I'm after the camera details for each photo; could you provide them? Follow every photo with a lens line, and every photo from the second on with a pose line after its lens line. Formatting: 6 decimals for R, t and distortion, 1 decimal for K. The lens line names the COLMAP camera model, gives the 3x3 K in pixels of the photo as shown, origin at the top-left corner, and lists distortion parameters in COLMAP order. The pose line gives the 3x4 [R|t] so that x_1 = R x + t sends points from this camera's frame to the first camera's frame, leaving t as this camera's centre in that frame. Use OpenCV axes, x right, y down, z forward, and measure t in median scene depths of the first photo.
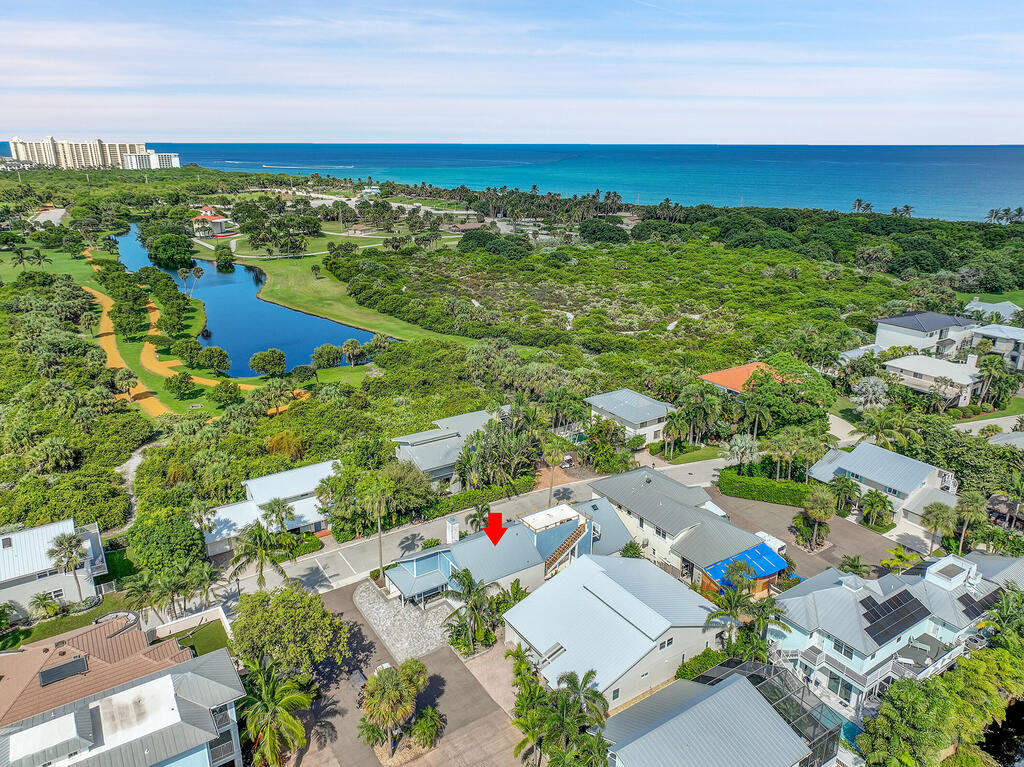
lens RADIAL K [[713.8, 0, 512.0], [0, 713.8, 383.5], [0, 0, 1]] dist [-0.000144, 0.006030]
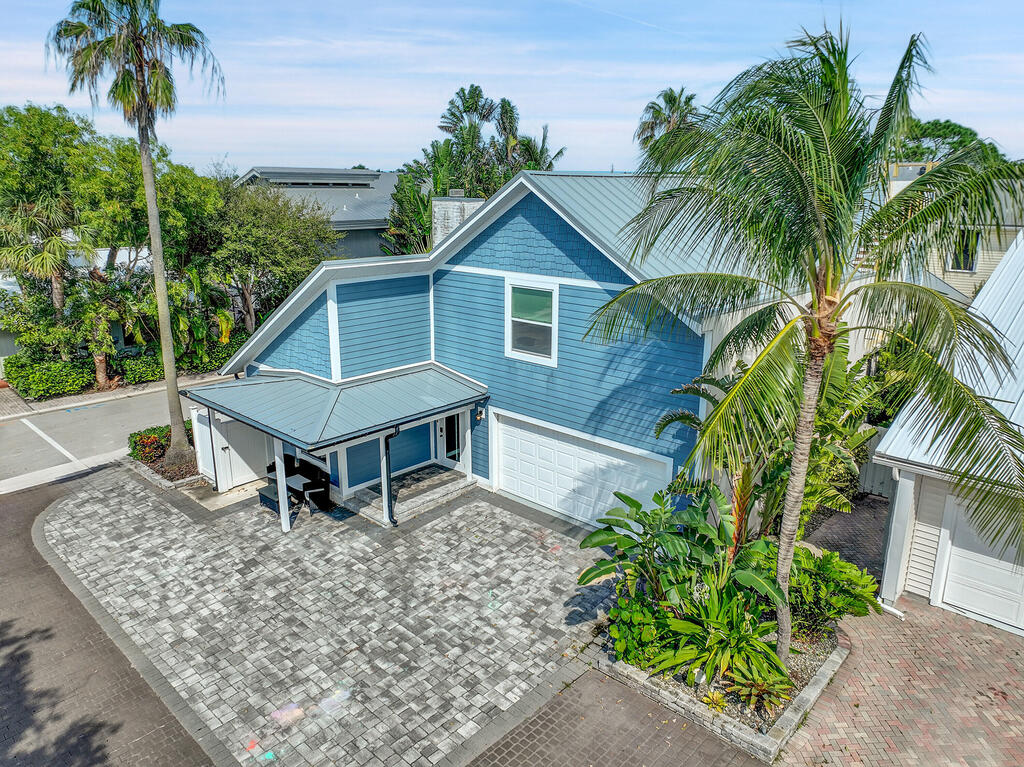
lens RADIAL K [[713.8, 0, 512.0], [0, 713.8, 383.5], [0, 0, 1]] dist [-0.000144, 0.006030]
pose [[0.973177, -0.066377, 0.220272, -0.092136], [0.077660, 0.996054, -0.042952, 0.199866], [-0.216552, 0.058906, 0.974492, 0.544931]]
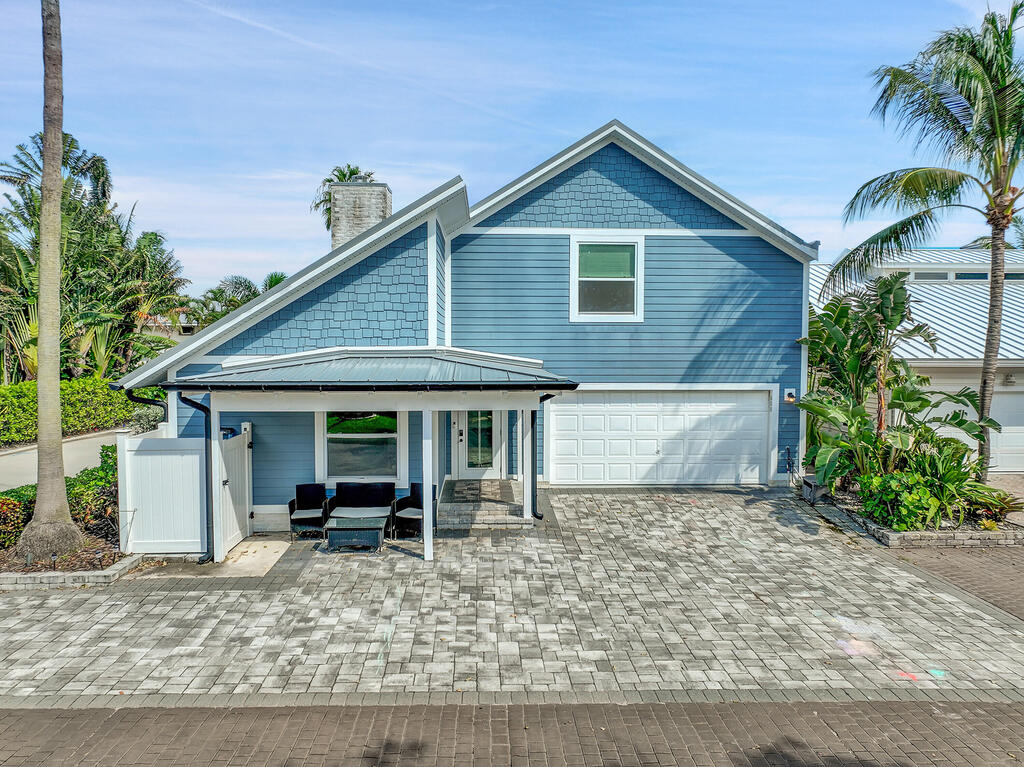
lens RADIAL K [[713.8, 0, 512.0], [0, 713.8, 383.5], [0, 0, 1]] dist [-0.000144, 0.006030]
pose [[0.516634, -0.047434, 0.854892, -0.184579], [0.273665, 0.955237, -0.112381, 0.211396], [-0.811294, 0.292014, 0.506489, 0.635121]]
